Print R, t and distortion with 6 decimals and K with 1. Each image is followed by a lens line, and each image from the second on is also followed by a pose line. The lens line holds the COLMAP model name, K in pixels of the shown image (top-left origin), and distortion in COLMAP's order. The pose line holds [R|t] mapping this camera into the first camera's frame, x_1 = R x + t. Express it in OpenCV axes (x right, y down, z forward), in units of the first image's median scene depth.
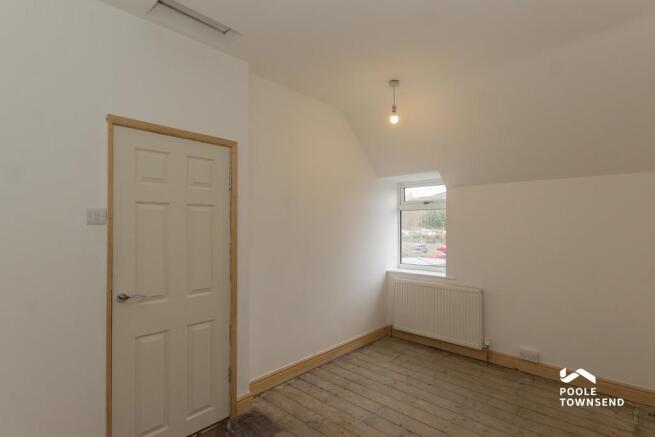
lens RADIAL K [[322.8, 0, 327.5], [0, 322.8, 218.5], [0, 0, 1]] dist [0.000754, -0.000042]
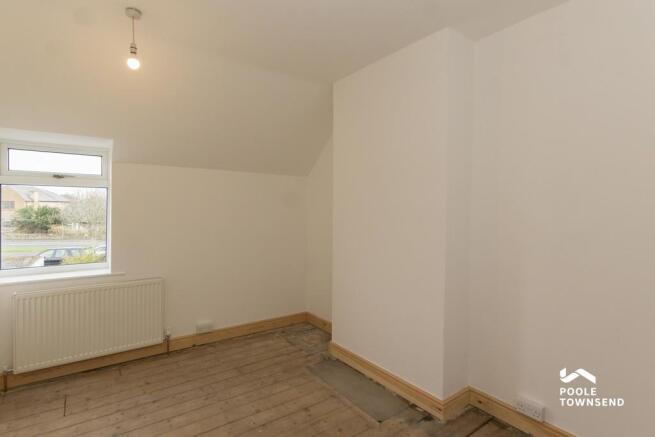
lens RADIAL K [[335.5, 0, 328.1], [0, 335.5, 208.7], [0, 0, 1]] dist [0.000698, -0.000370]
pose [[0.192362, -0.002205, 0.981322, -0.389610], [-0.025179, 0.999657, 0.007182, 0.001698], [-0.981001, -0.026091, 0.192241, 0.361456]]
